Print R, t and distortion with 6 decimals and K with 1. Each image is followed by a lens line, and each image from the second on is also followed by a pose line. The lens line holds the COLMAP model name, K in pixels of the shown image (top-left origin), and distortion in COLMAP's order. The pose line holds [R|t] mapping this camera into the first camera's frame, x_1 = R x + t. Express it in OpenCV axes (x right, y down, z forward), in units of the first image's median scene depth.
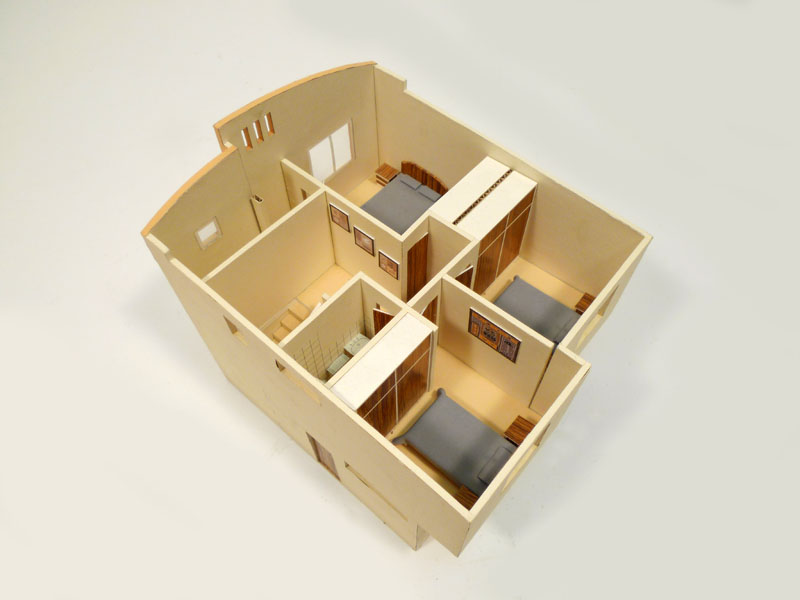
lens RADIAL K [[566.5, 0, 401.7], [0, 566.5, 299.8], [0, 0, 1]] dist [-0.001327, -0.001021]
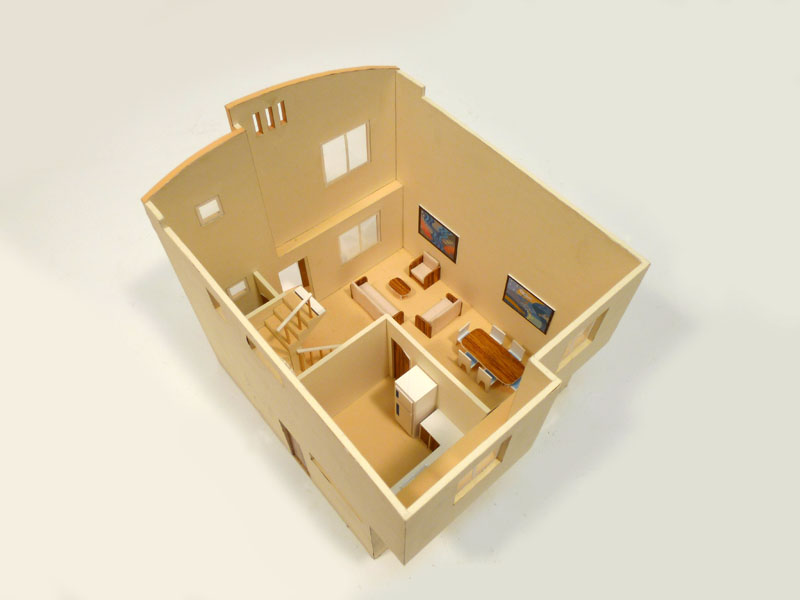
lens RADIAL K [[566.5, 0, 399.6], [0, 566.5, 300.9], [0, 0, 1]] dist [-0.001327, -0.001021]
pose [[0.989326, 0.123206, -0.077809, 0.097271], [-0.126938, 0.990891, -0.044972, 0.046361], [0.071560, 0.054369, 0.995953, 0.012989]]
